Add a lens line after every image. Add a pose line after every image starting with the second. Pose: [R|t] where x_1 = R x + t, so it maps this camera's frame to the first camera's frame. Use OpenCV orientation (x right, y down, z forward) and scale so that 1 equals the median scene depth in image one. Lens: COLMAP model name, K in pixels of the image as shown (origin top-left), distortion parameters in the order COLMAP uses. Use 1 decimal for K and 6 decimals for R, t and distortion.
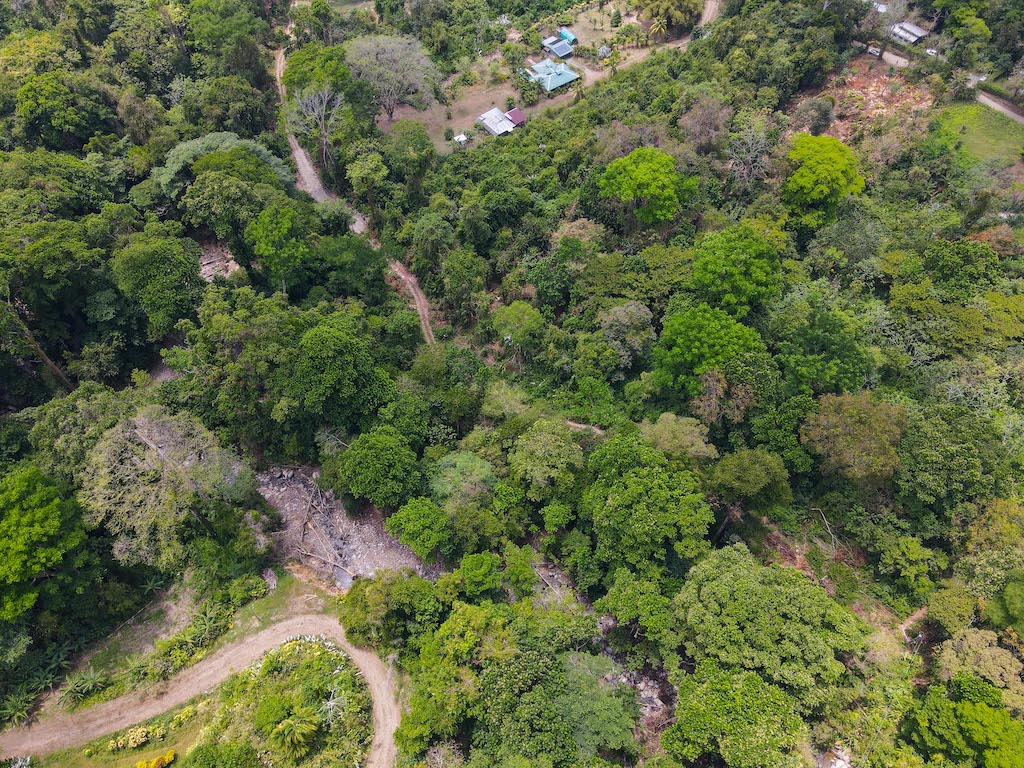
lens RADIAL K [[741.7, 0, 506.6], [0, 741.7, 387.5], [0, 0, 1]] dist [0.029405, -0.028315]
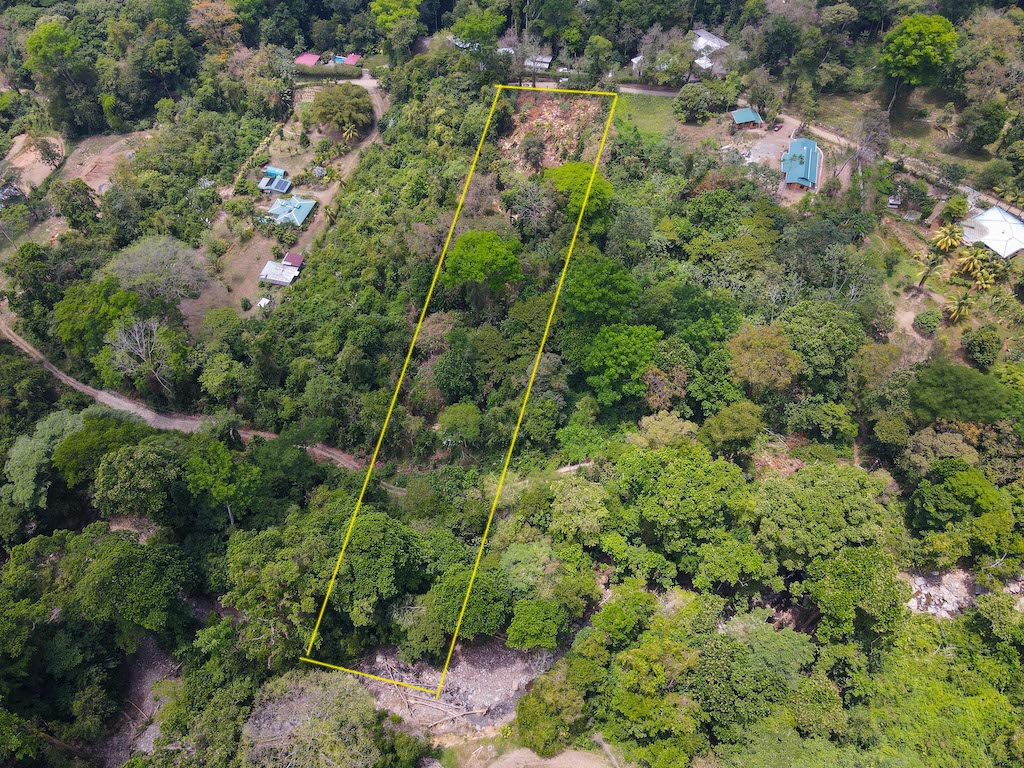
lens RADIAL K [[741.7, 0, 506.6], [0, 741.7, 387.5], [0, 0, 1]] dist [0.029405, -0.028315]
pose [[0.785522, -0.496407, 0.369507, -0.234223], [0.520189, 0.853103, 0.040233, -0.106577], [-0.335200, 0.160610, 0.928356, -0.027190]]
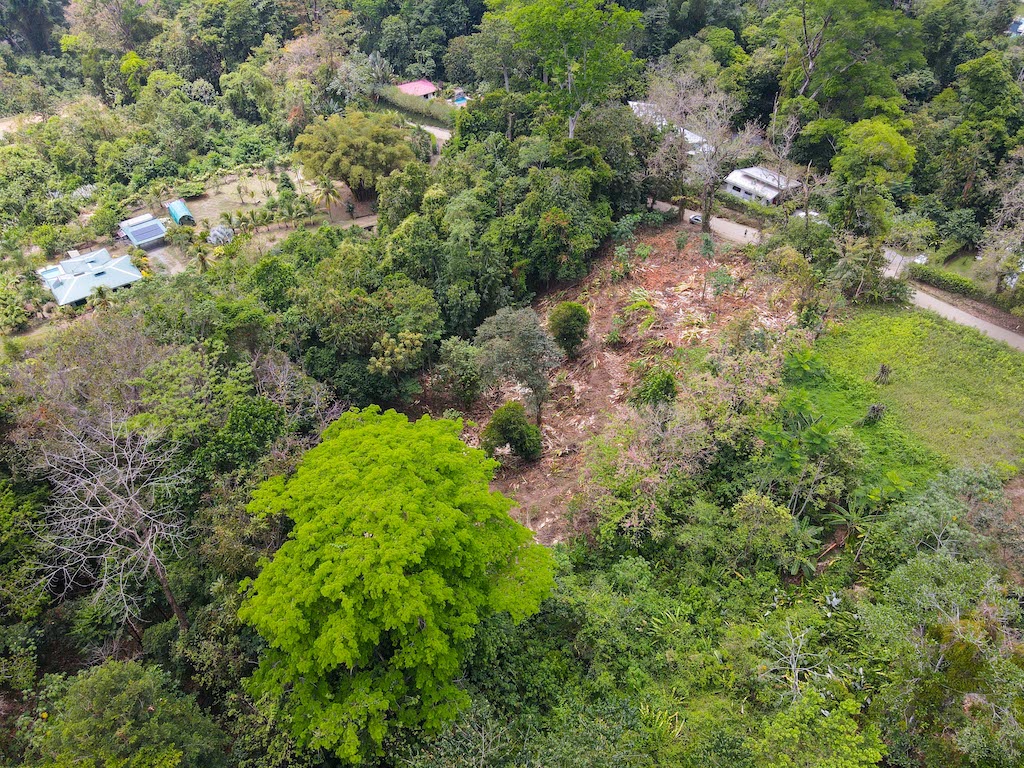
lens RADIAL K [[752.0, 0, 509.3], [0, 752.0, 382.8], [0, 0, 1]] dist [0.001673, 0.021954]
pose [[0.999733, -0.023076, -0.001369, 0.389928], [0.021827, 0.961816, -0.272823, -0.222581], [0.007613, 0.272721, 0.962063, 0.580888]]
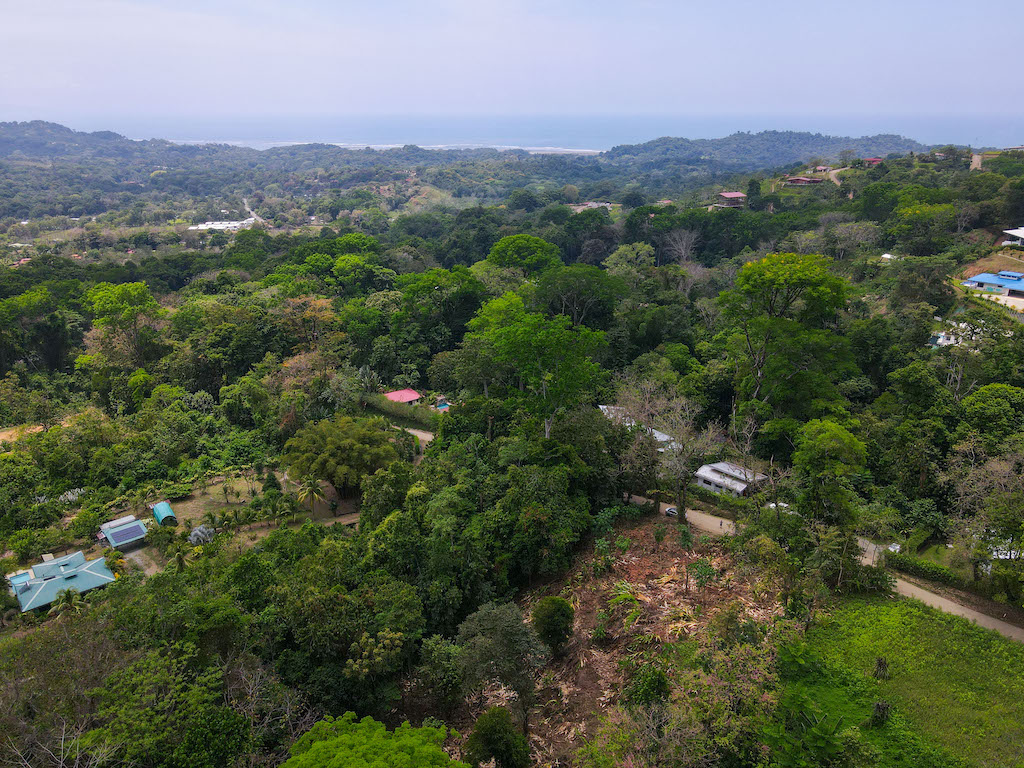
lens RADIAL K [[752.0, 0, 509.3], [0, 752.0, 382.8], [0, 0, 1]] dist [0.001673, 0.021954]
pose [[0.998803, -0.031989, 0.037015, 0.388445], [0.048012, 0.786155, -0.616161, -0.217872], [-0.009389, 0.617200, 0.786750, 0.574299]]
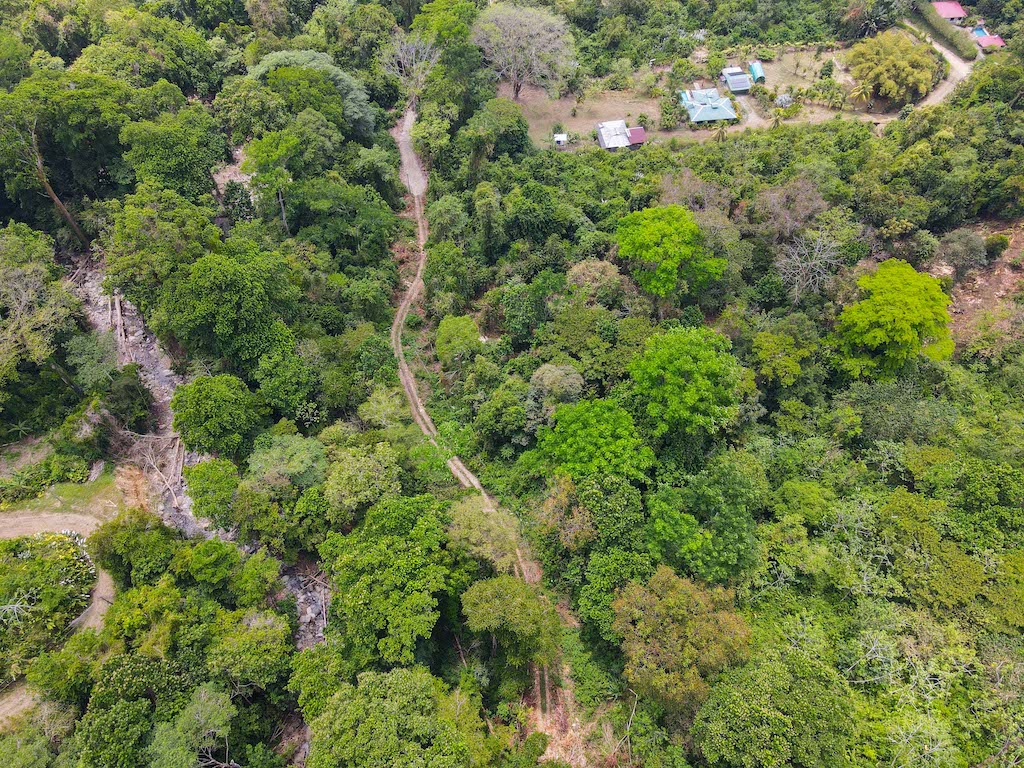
lens RADIAL K [[741.7, 0, 506.6], [0, 741.7, 387.5], [0, 0, 1]] dist [0.029405, -0.028315]
pose [[0.869991, 0.407057, -0.278245, 0.261074], [-0.404878, 0.911836, 0.068032, -0.090595], [0.281407, 0.053468, 0.958098, 0.122244]]
